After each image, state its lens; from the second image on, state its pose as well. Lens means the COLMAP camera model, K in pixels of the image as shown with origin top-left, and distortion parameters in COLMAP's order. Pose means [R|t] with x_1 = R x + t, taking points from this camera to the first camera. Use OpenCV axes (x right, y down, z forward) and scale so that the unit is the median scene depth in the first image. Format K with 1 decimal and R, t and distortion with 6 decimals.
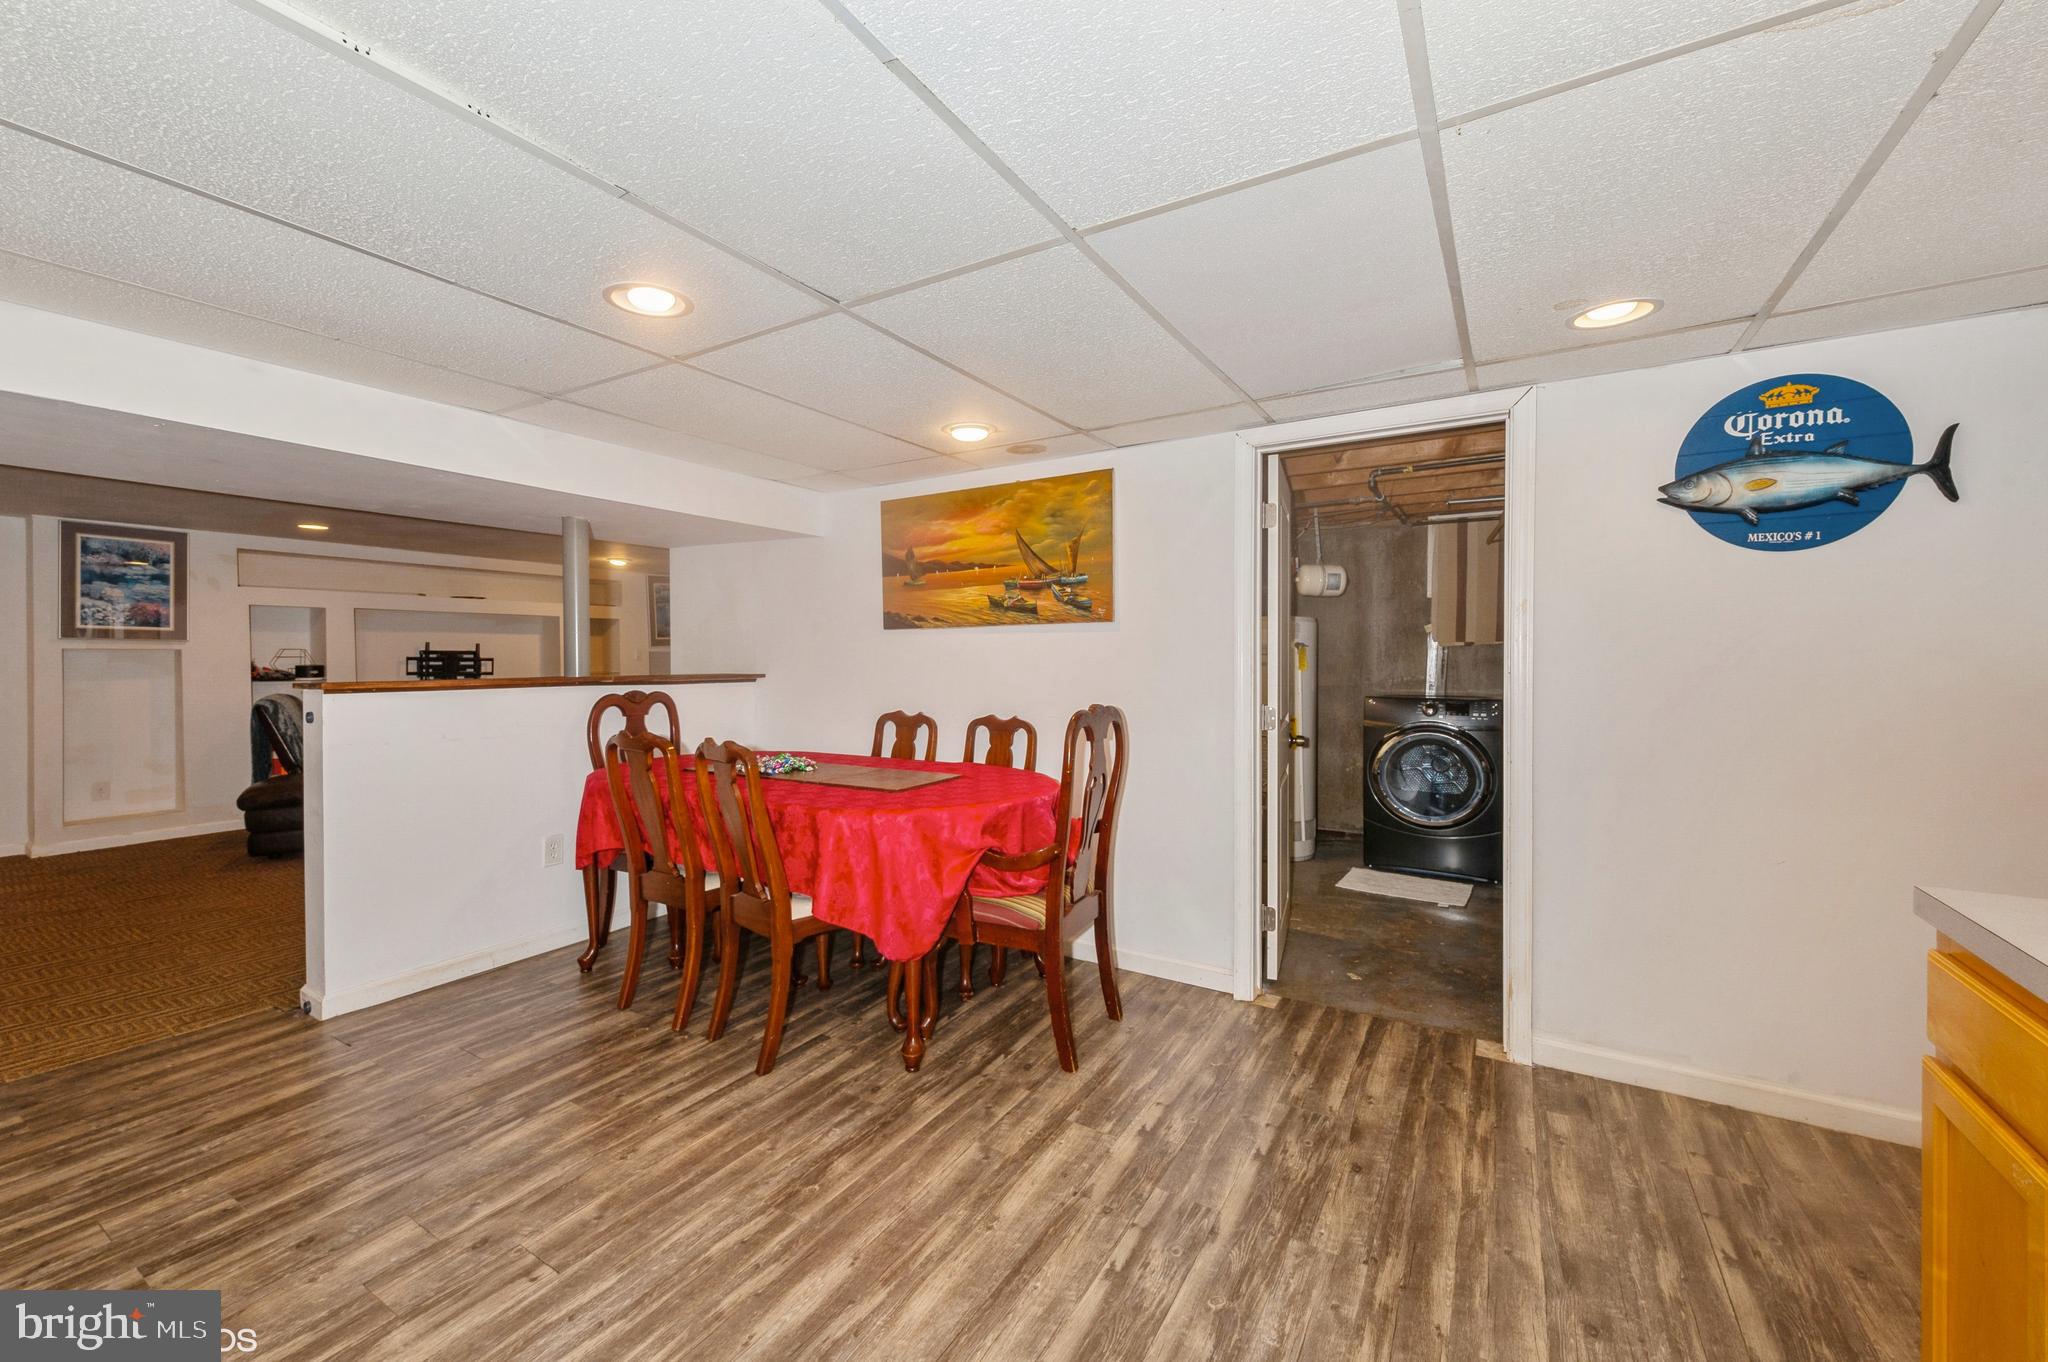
lens RADIAL K [[817.3, 0, 1022.0], [0, 817.3, 666.2], [0, 0, 1]] dist [0.006072, -0.001494]
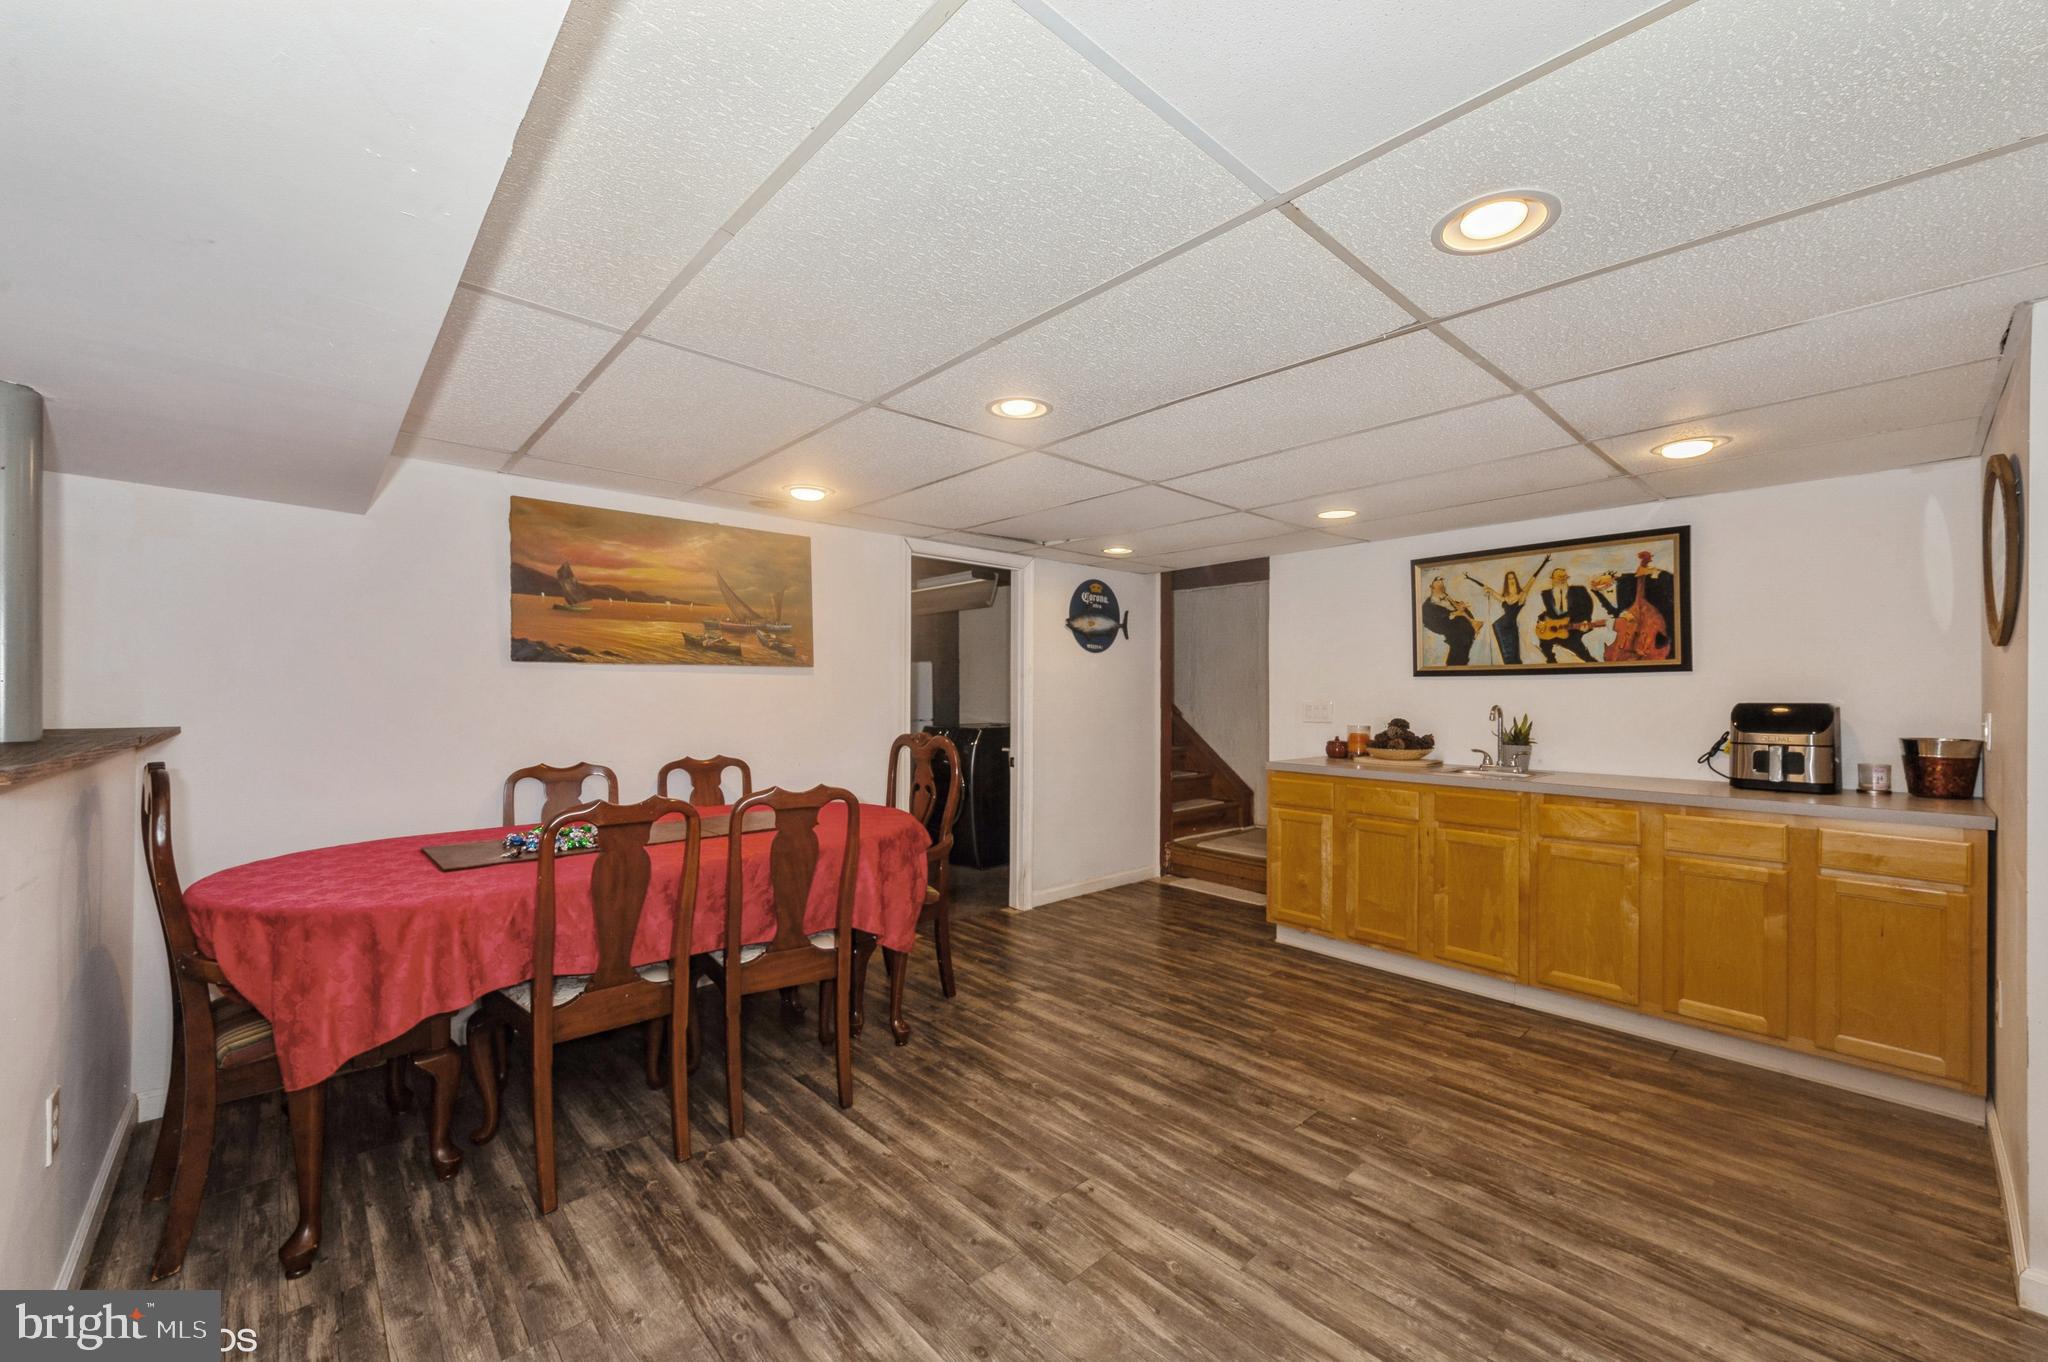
lens RADIAL K [[817.3, 0, 1030.5], [0, 817.3, 676.0], [0, 0, 1]] dist [0.006072, -0.001494]
pose [[0.252384, 0.029112, 0.967189, -0.903334], [0.015340, 0.999301, -0.034082, 0.004063], [-0.967505, 0.023439, 0.251761, 0.370894]]
